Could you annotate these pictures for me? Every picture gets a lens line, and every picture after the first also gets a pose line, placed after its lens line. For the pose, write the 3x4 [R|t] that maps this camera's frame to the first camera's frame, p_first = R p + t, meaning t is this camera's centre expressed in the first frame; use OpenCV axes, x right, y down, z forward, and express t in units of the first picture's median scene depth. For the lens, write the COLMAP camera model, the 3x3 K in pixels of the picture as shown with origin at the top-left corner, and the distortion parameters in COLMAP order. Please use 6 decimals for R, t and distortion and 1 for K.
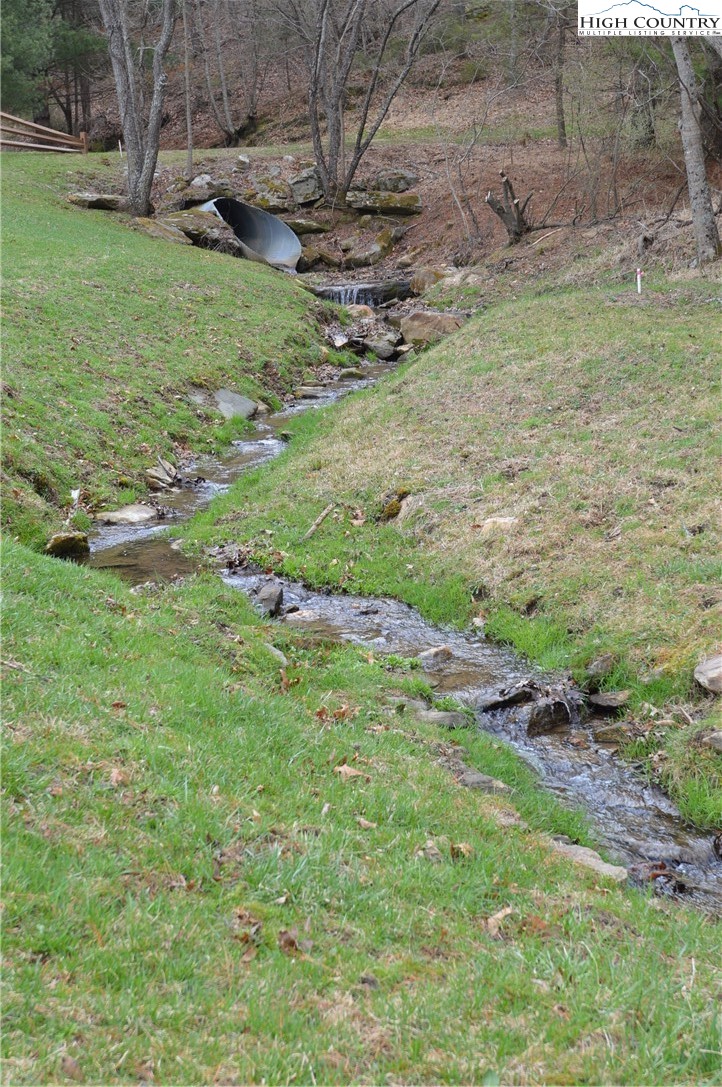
lens RADIAL K [[1663.1, 0, 358.4], [0, 1663.1, 543.8], [0, 0, 1]] dist [0.083420, 0.000000]
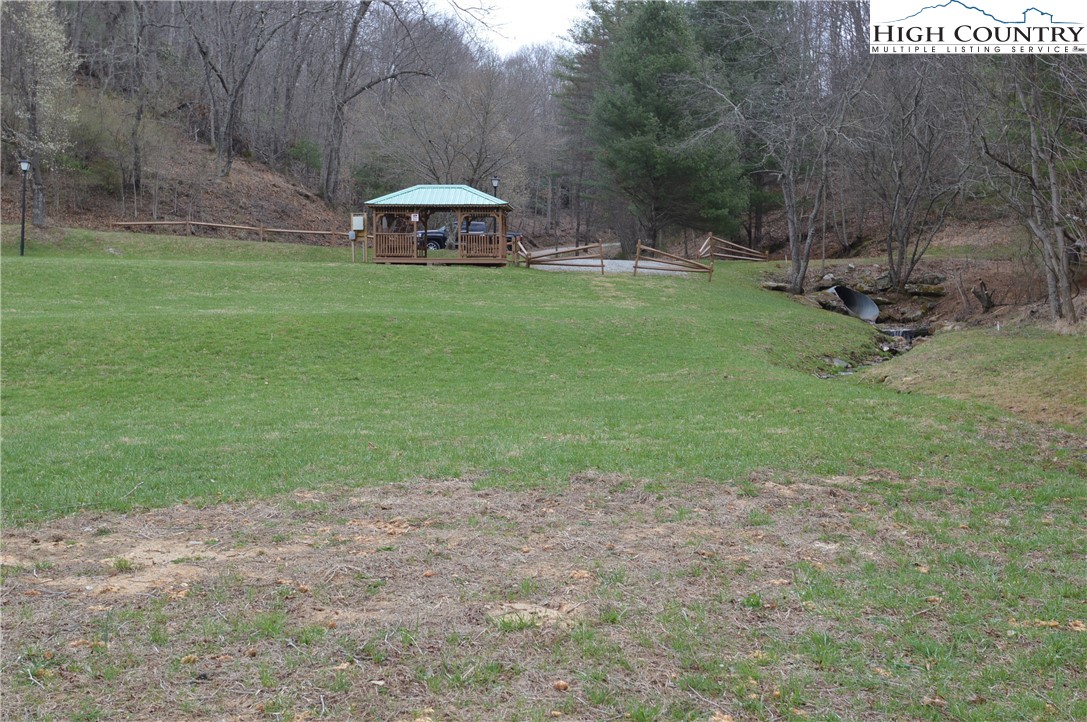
lens RADIAL K [[1275.6, 0, 543.5], [0, 1275.6, 357.6], [0, 0, 1]] dist [0.032262, 0.000000]
pose [[0.953265, 0.039156, -0.299589, 0.041062], [-0.080271, 0.988754, -0.126187, 0.094577], [0.291279, 0.144337, 0.945687, -0.514317]]
